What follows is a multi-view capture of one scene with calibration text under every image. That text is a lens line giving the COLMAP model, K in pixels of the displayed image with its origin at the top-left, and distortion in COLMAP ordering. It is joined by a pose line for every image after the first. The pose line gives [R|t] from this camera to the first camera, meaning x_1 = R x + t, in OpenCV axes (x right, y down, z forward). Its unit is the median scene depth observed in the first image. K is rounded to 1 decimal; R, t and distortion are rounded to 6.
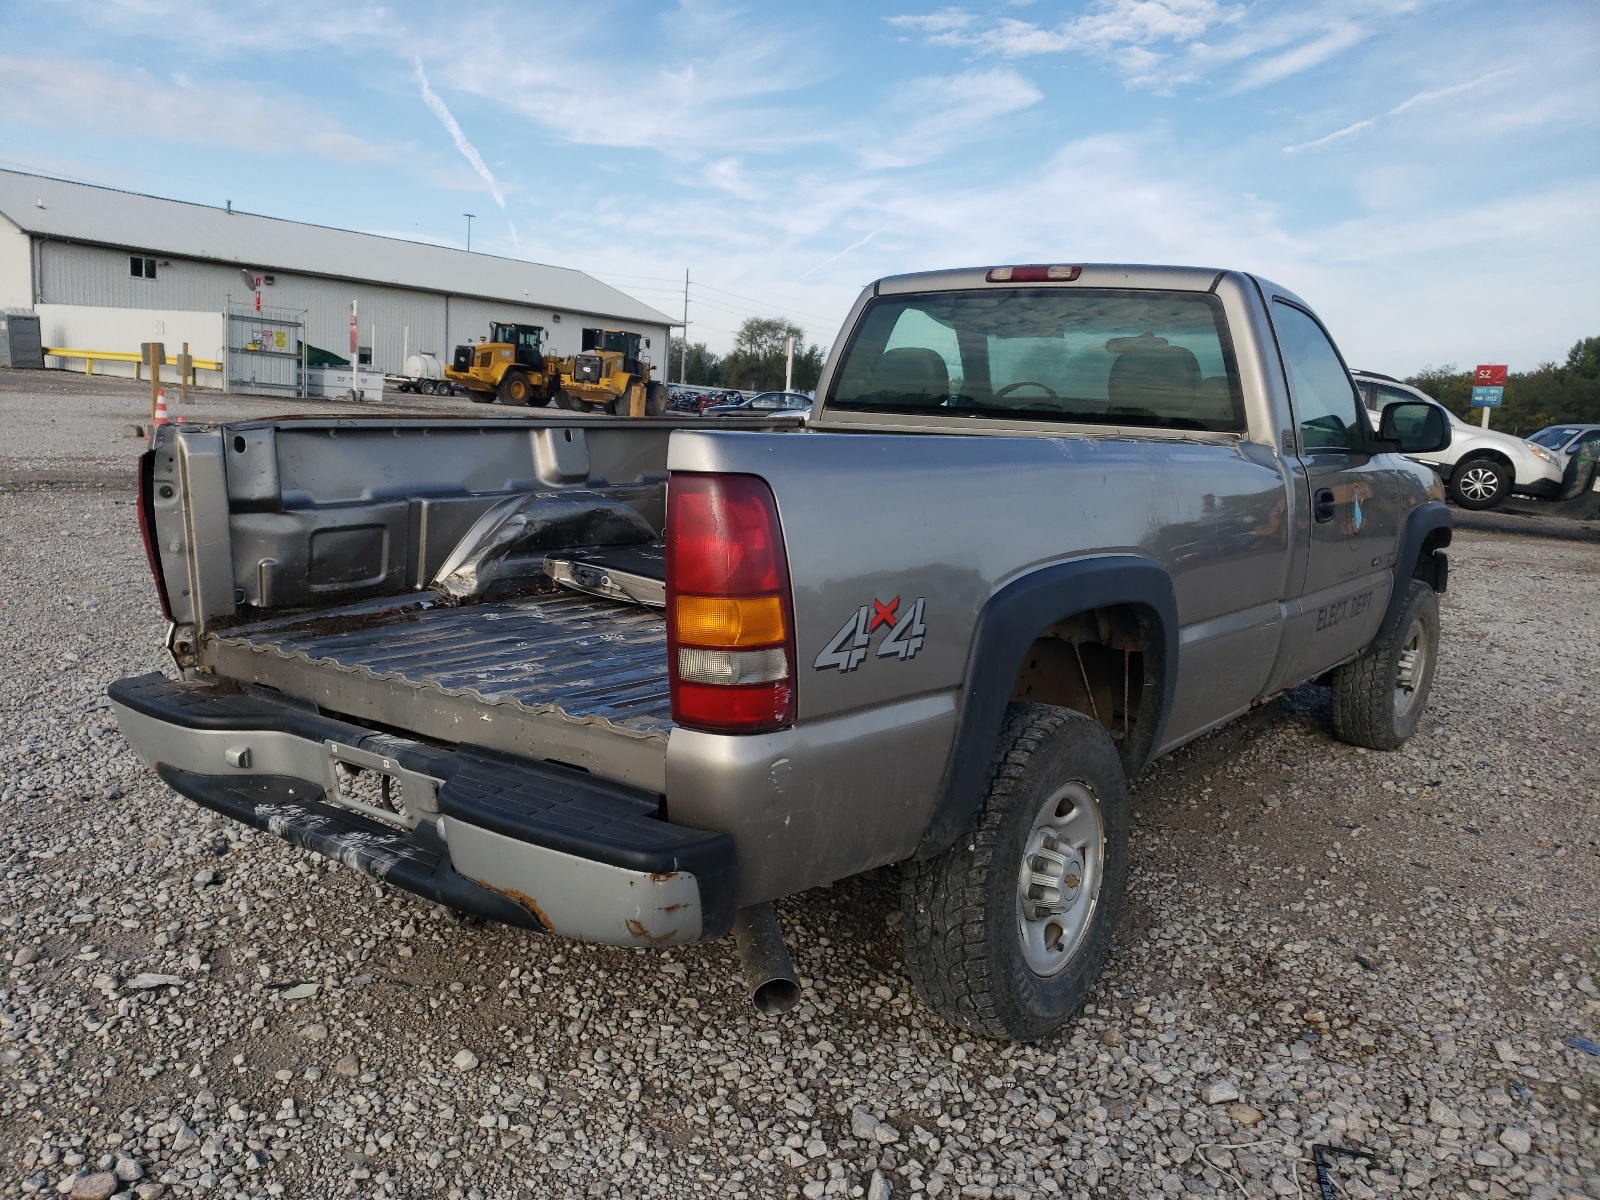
lens RADIAL K [[1246.2, 0, 745.8], [0, 1246.2, 632.3], [0, 0, 1]] dist [-0.008752, 0.018071]
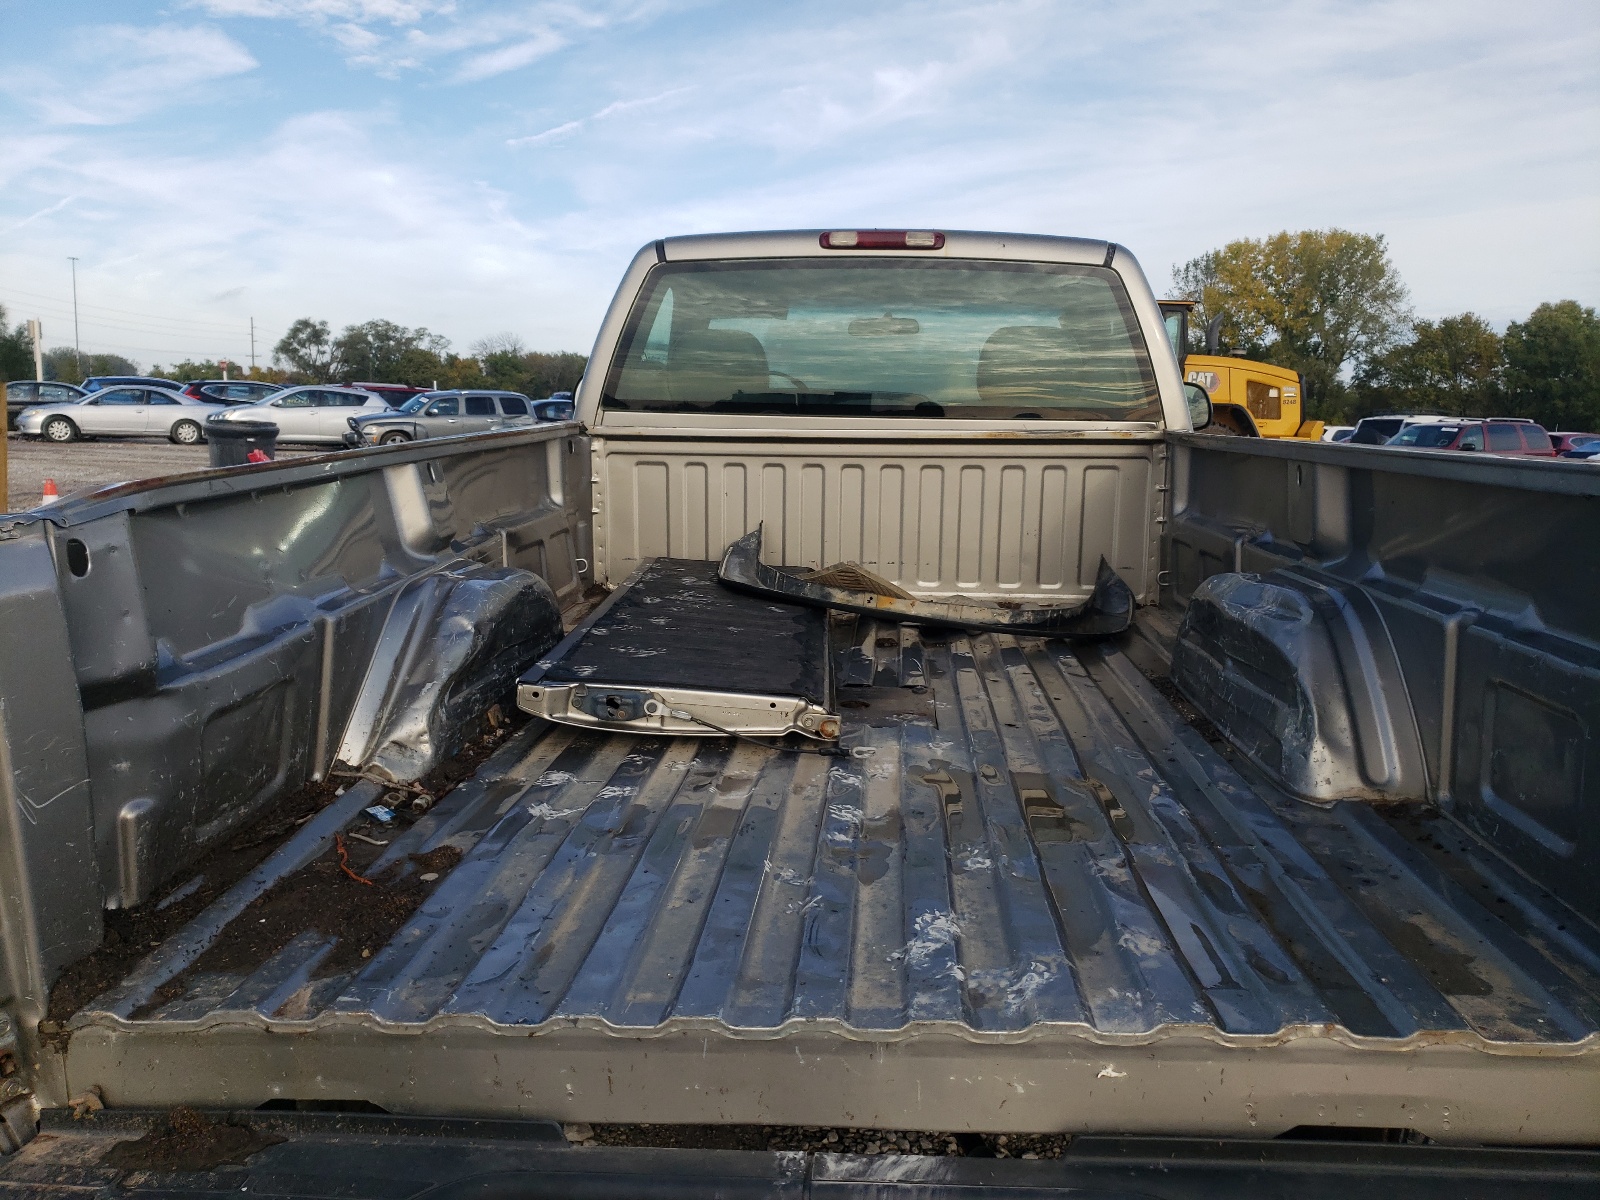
lens RADIAL K [[1246.2, 0, 811.5], [0, 1246.2, 599.8], [0, 0, 1]] dist [-0.008752, 0.018071]
pose [[0.816702, -0.122868, 0.563828, -0.280402], [0.128752, 0.991238, 0.029512, -0.073387], [-0.562513, 0.048491, 0.825365, 0.321511]]
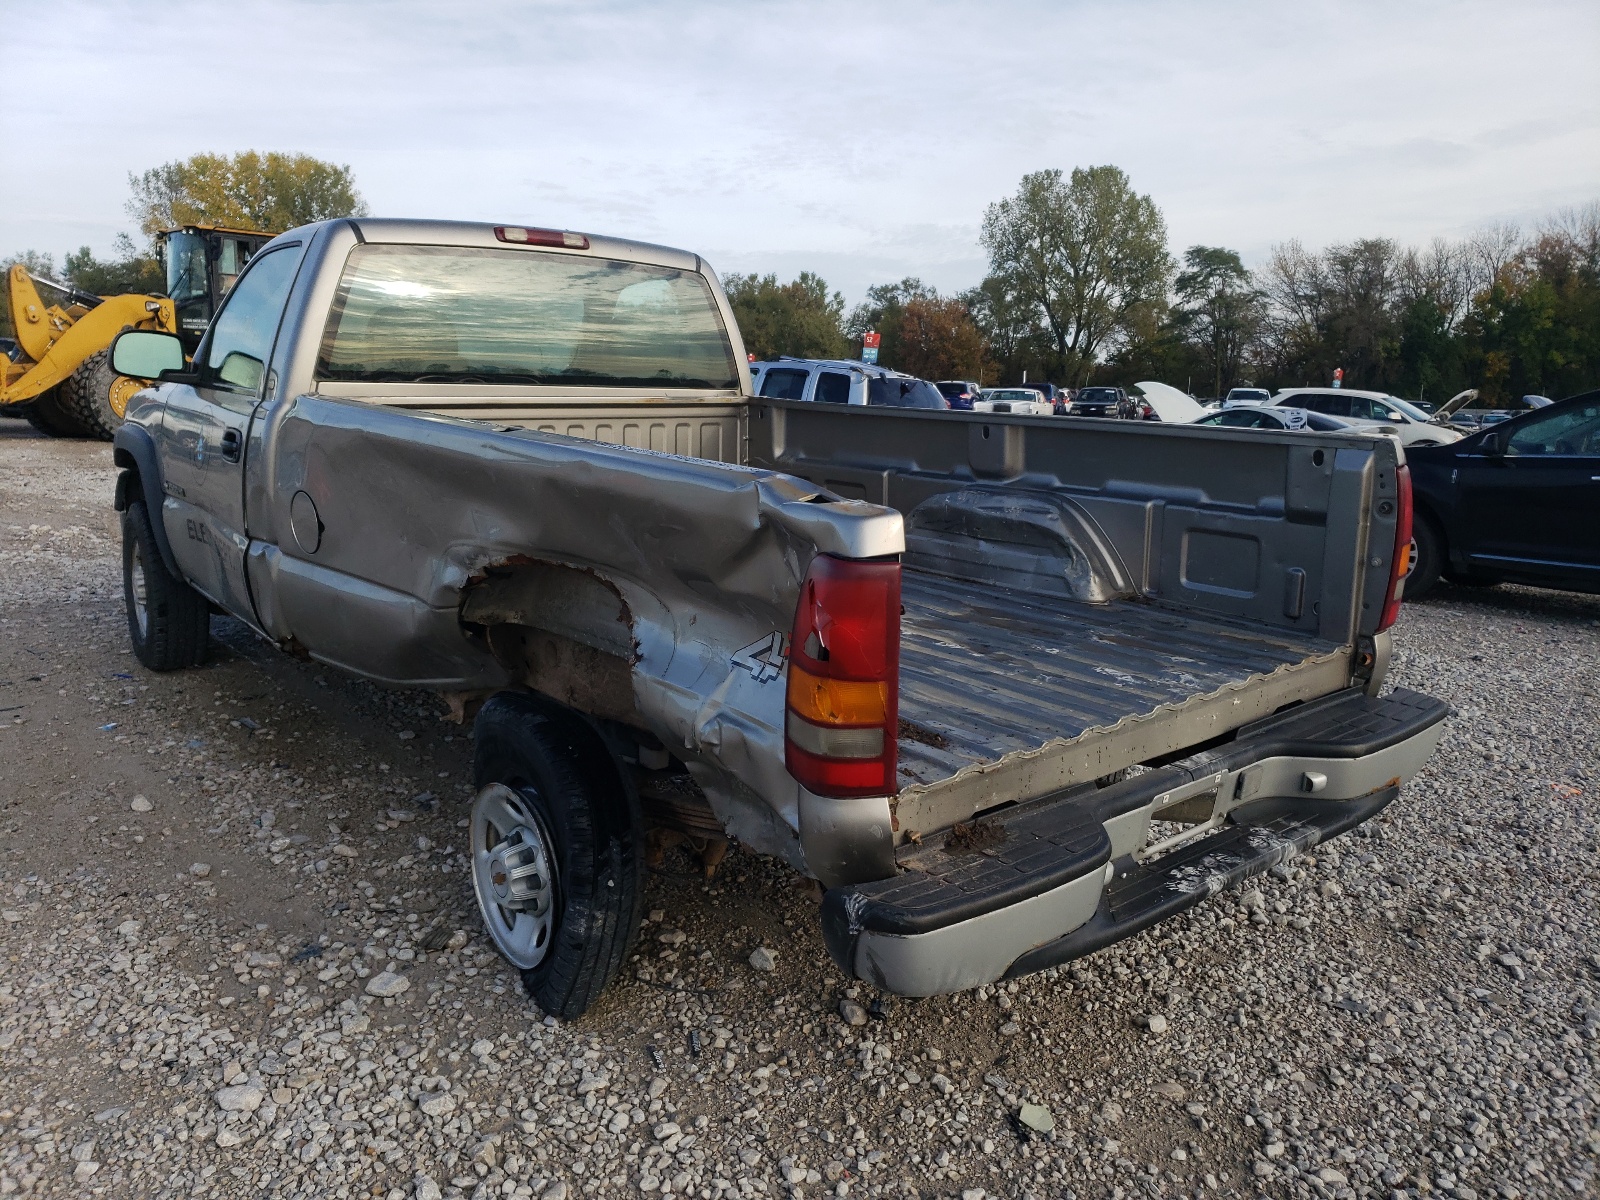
lens RADIAL K [[1246.2, 0, 790.2], [0, 1246.2, 604.7], [0, 0, 1]] dist [-0.008752, 0.018071]
pose [[0.187328, -0.231477, 0.954634, -0.692292], [0.153933, 0.966749, 0.204209, -0.161422], [-0.970161, 0.108696, 0.216731, 0.568681]]
